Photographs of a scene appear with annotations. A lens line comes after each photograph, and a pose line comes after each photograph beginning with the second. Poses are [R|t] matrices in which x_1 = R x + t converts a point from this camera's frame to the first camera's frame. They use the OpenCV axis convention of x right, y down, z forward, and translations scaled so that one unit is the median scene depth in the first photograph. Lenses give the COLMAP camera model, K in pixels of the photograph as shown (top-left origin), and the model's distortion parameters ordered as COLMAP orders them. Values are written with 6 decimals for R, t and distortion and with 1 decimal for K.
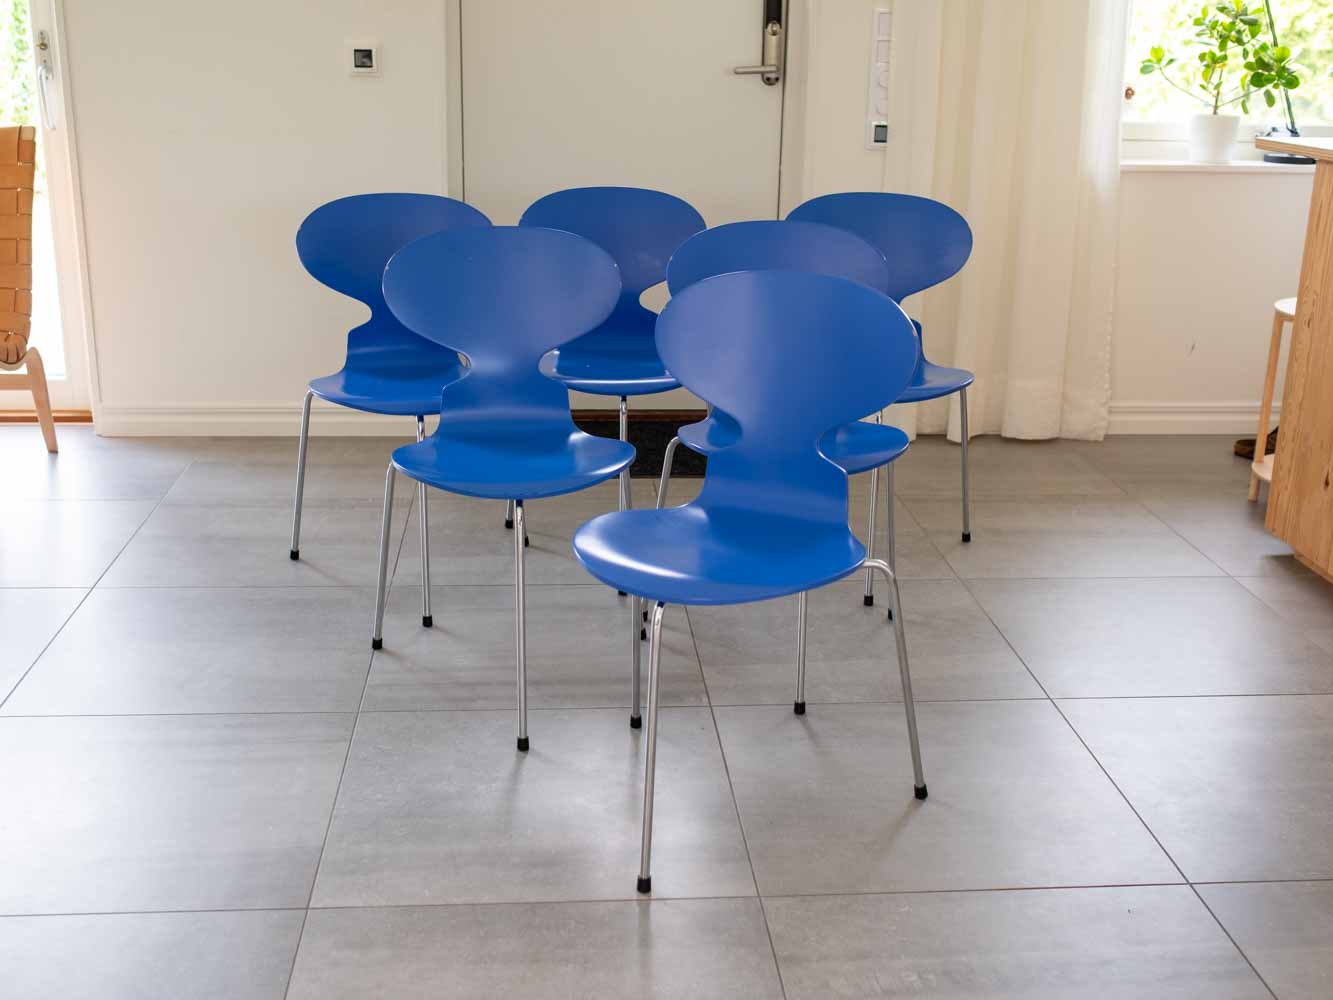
lens RADIAL K [[1437.9, 0, 666.5], [0, 1437.9, 500.0], [0, 0, 1]] dist [0.010929, -0.002987]
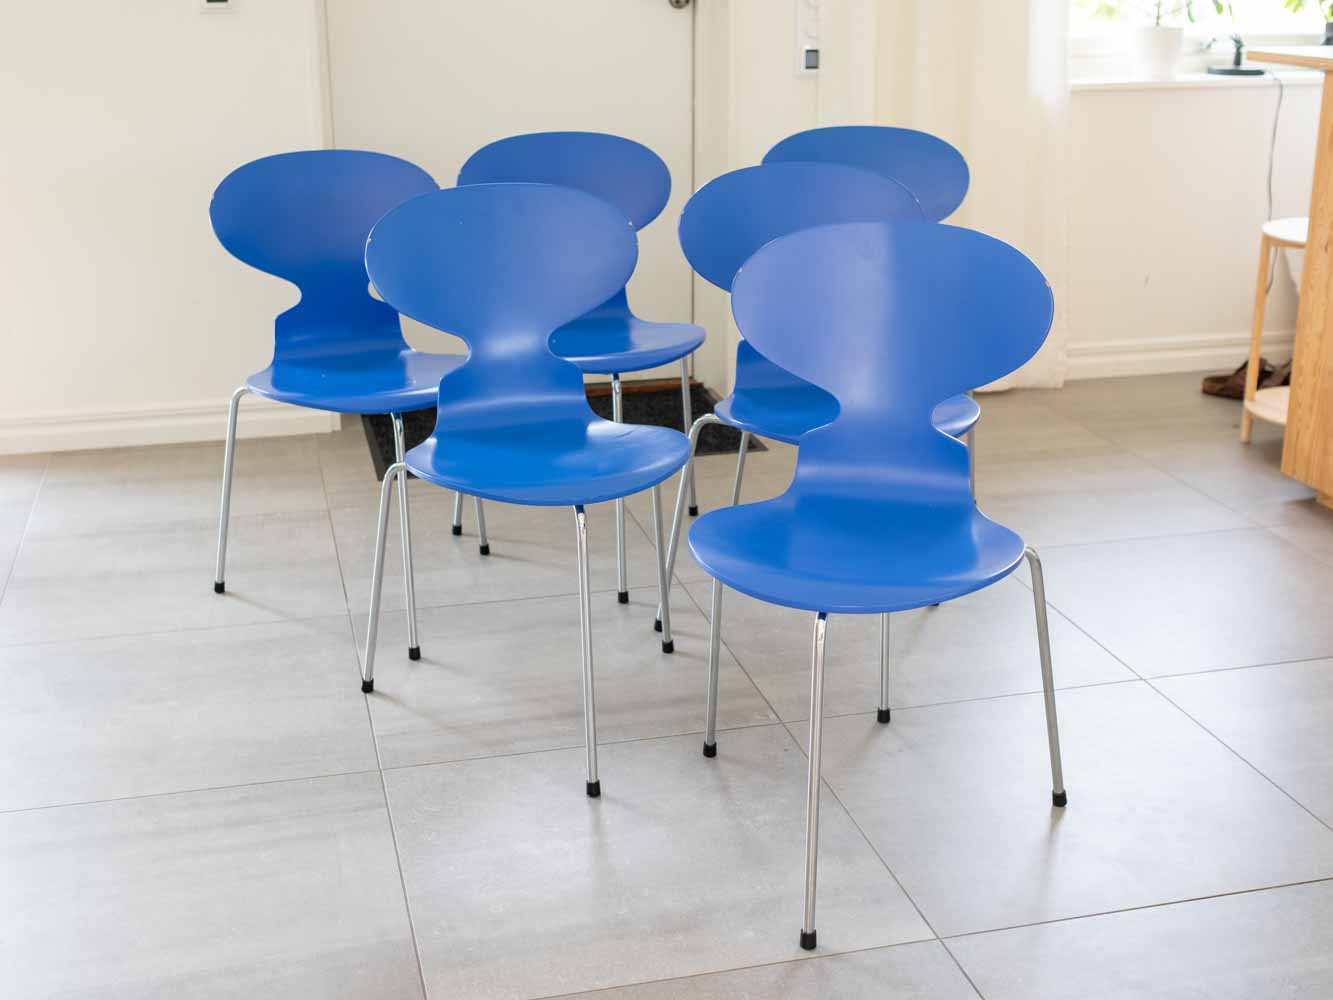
lens RADIAL K [[1605.2, 0, 666.5], [0, 1605.2, 500.0], [0, 0, 1]] dist [-0.005334, 0.023420]
pose [[0.987273, -0.074784, 0.140356, -0.125598], [0.072581, 0.997147, 0.020754, -0.012788], [-0.141508, -0.010303, 0.989884, 0.036949]]
